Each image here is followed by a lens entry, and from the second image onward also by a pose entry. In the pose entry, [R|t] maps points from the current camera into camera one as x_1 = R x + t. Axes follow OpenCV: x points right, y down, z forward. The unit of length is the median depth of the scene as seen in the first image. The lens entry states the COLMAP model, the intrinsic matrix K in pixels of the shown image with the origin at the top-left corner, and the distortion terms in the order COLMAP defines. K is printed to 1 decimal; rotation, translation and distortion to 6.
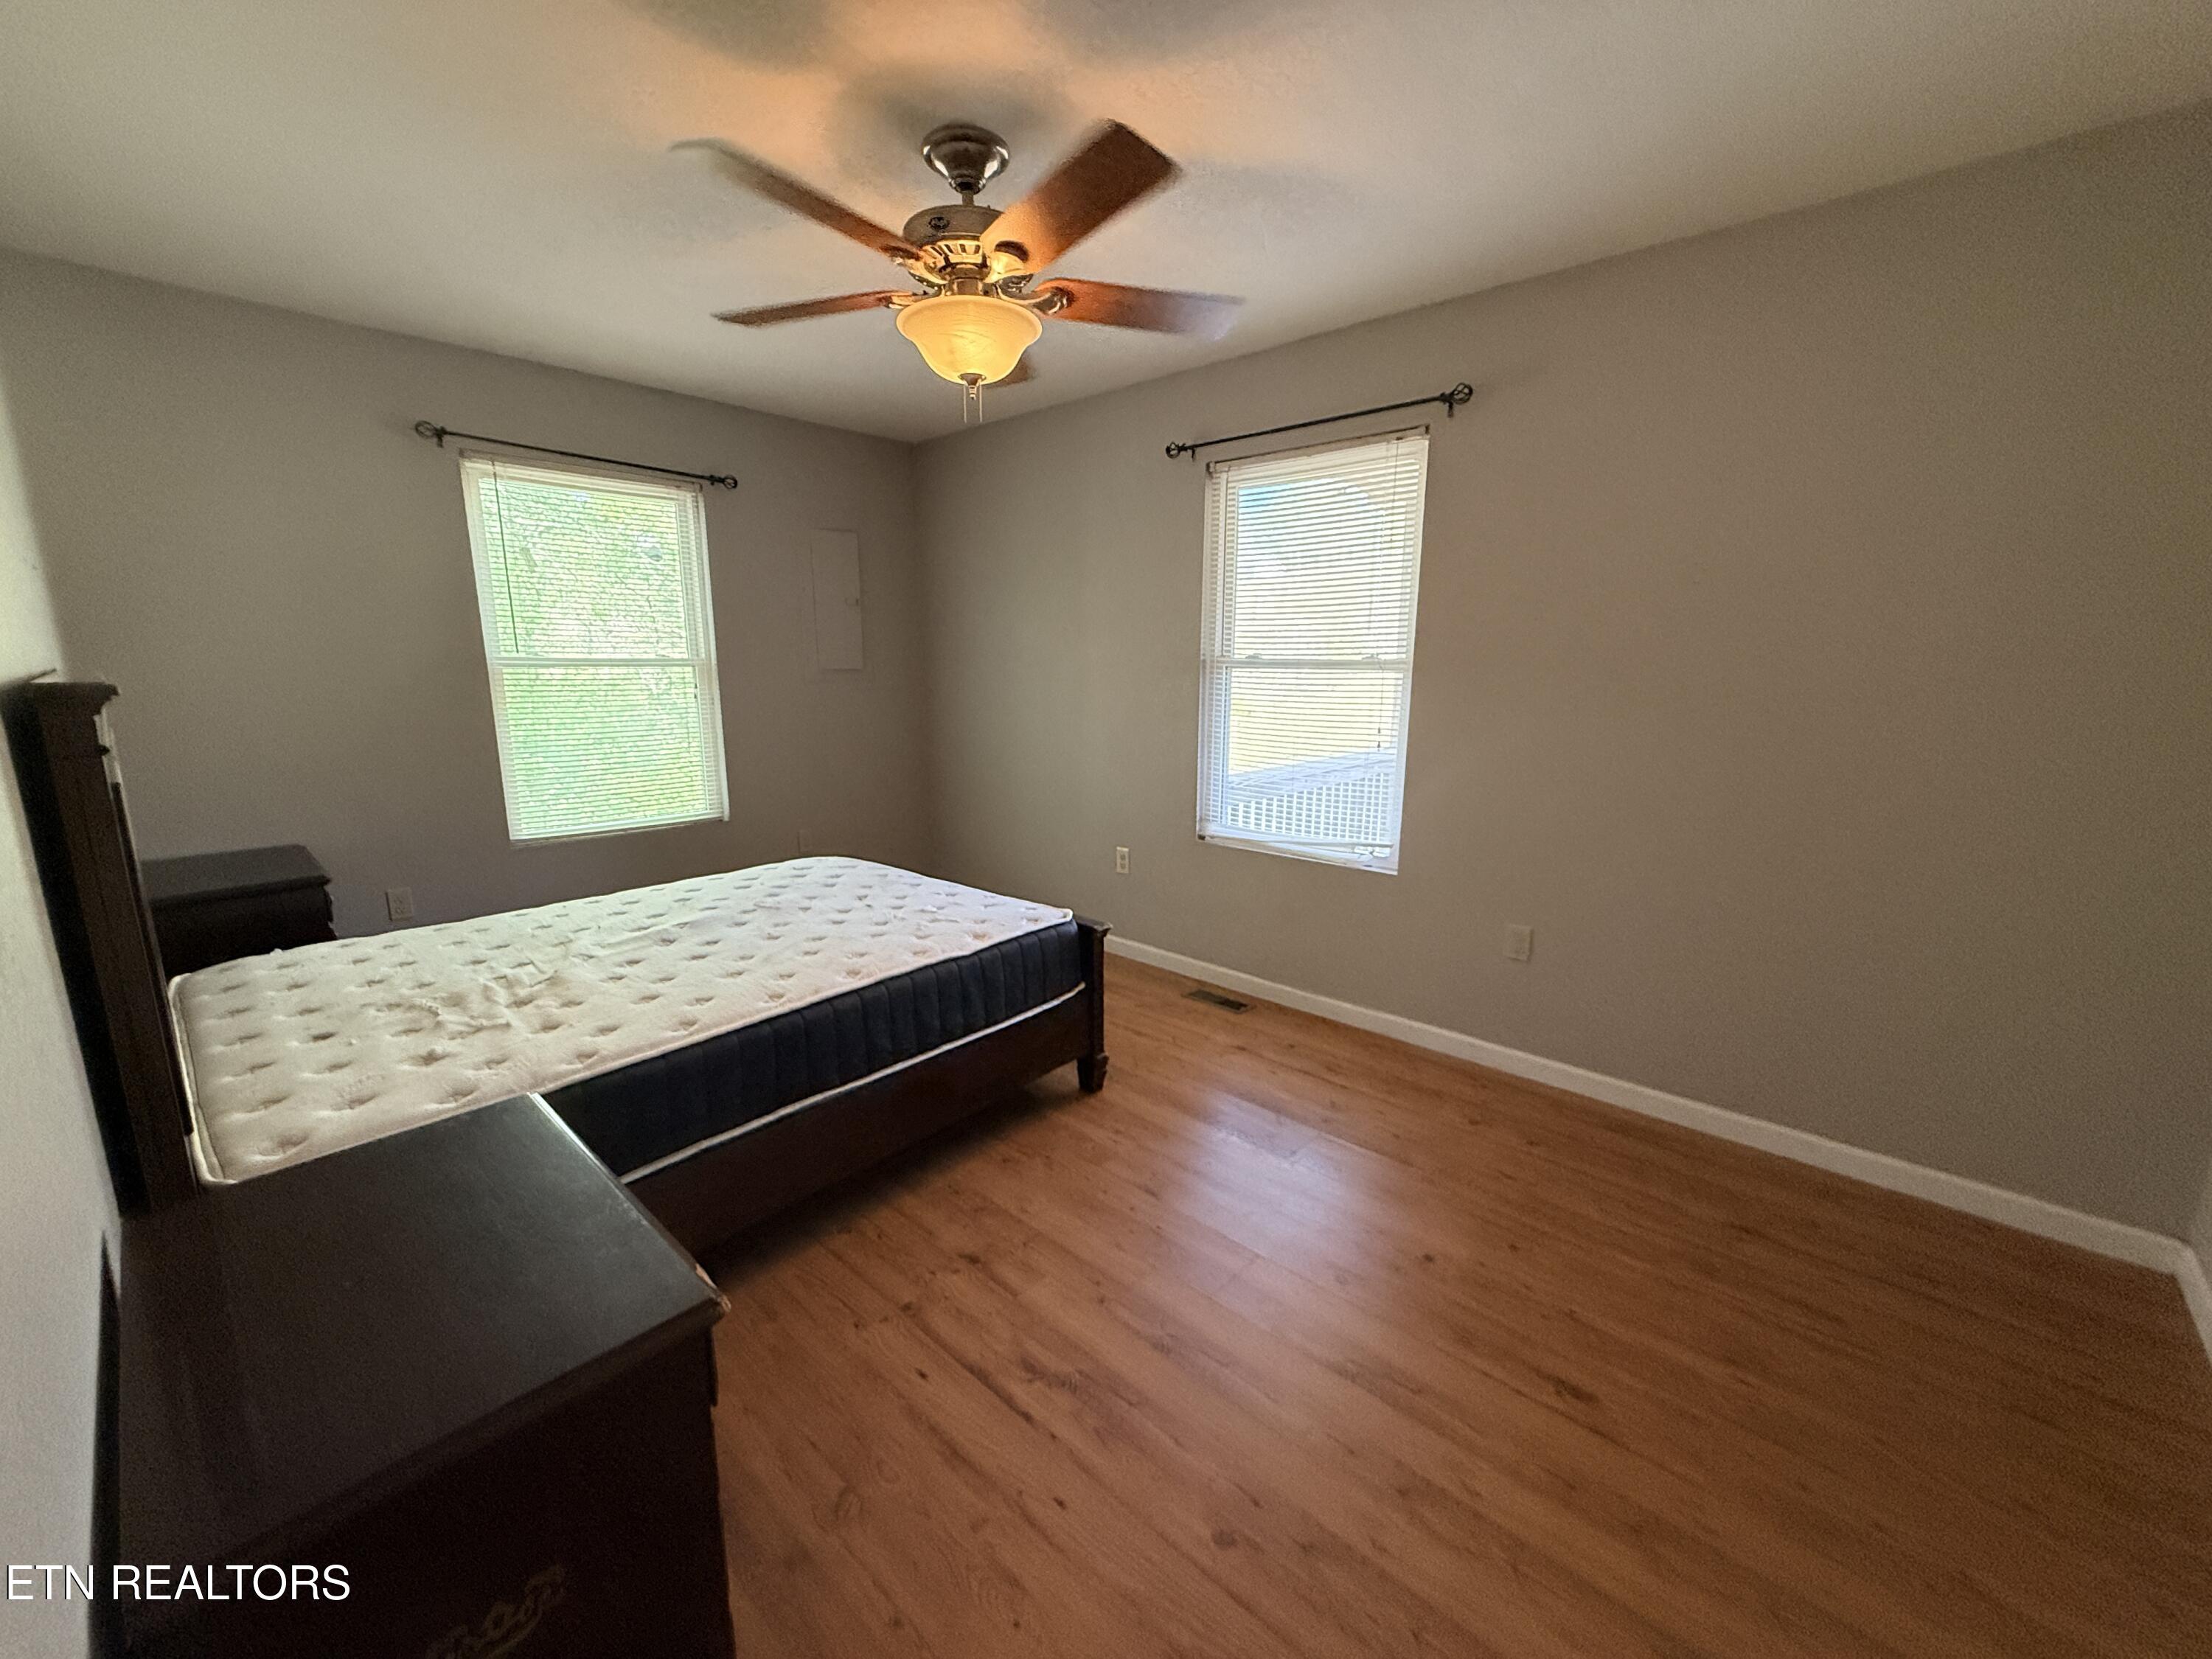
lens RADIAL K [[882.7, 0, 1104.8], [0, 882.7, 833.2], [0, 0, 1]] dist [-0.000110, -0.000152]
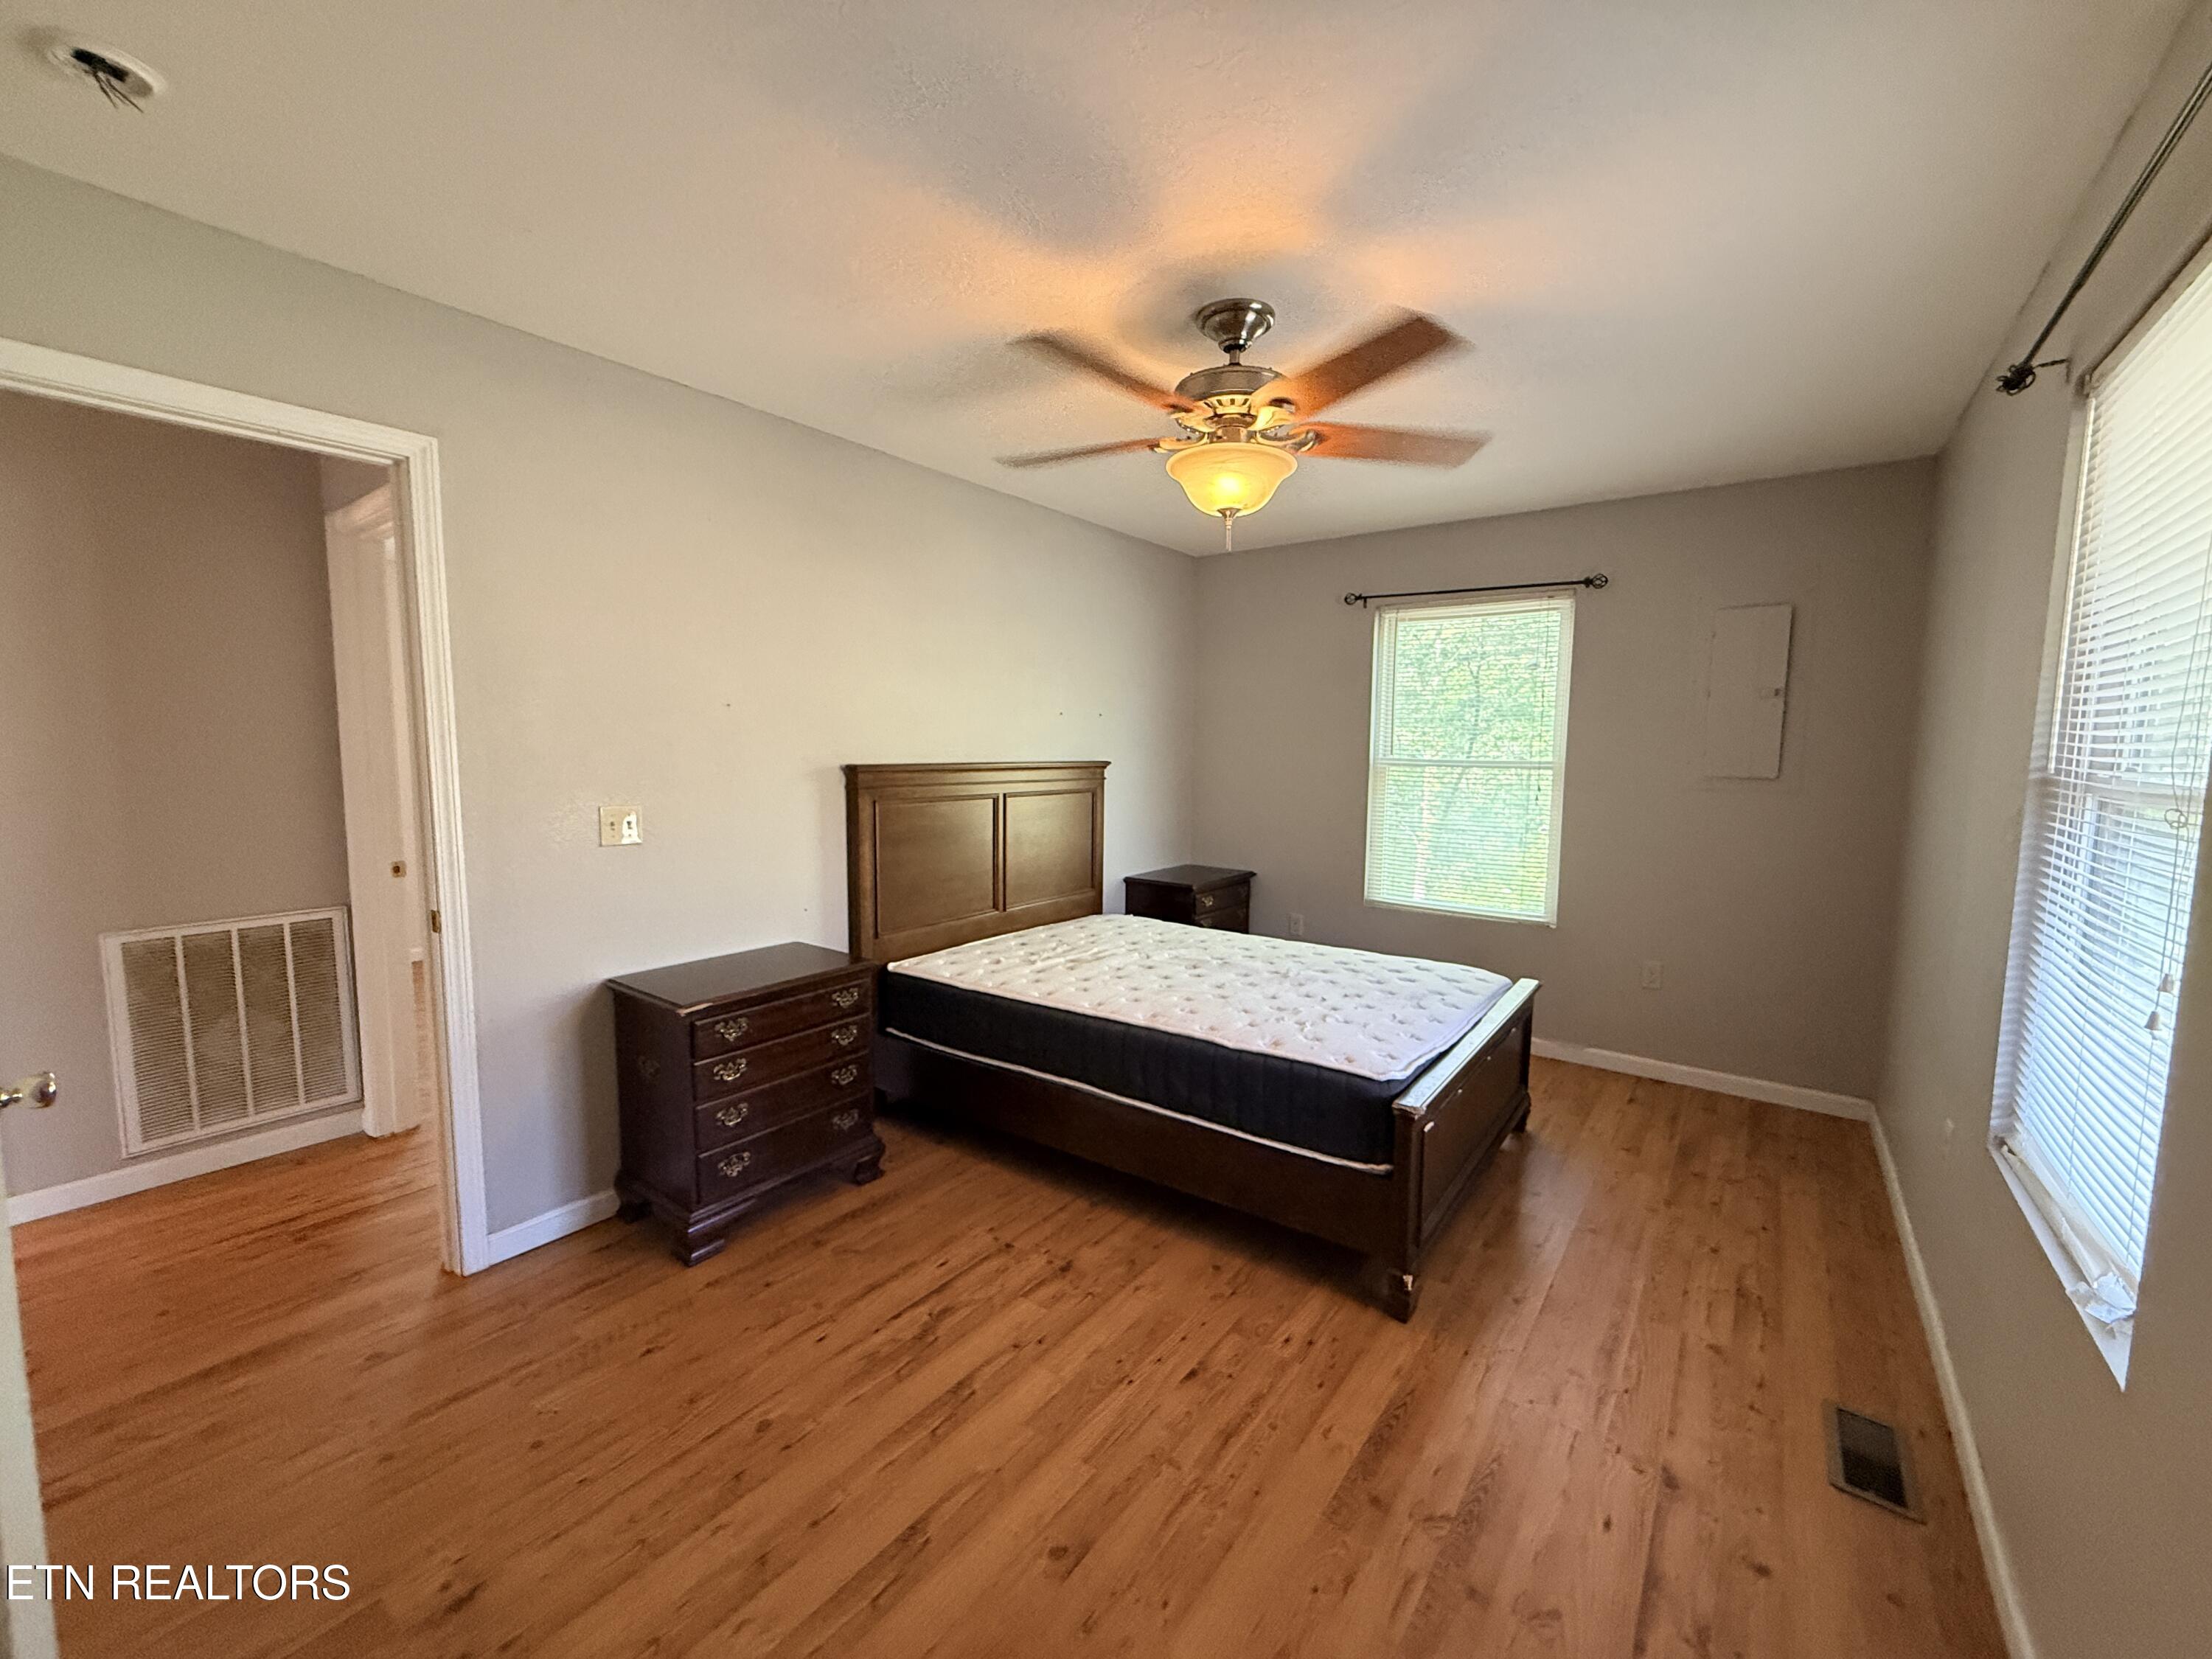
lens RADIAL K [[882.7, 0, 1104.8], [0, 882.7, 833.2], [0, 0, 1]] dist [-0.000110, -0.000152]
pose [[0.097035, 0.097235, -0.990520, 0.868697], [-0.203646, 0.976100, 0.075870, -0.162720], [0.974224, 0.194354, 0.114517, 0.728678]]
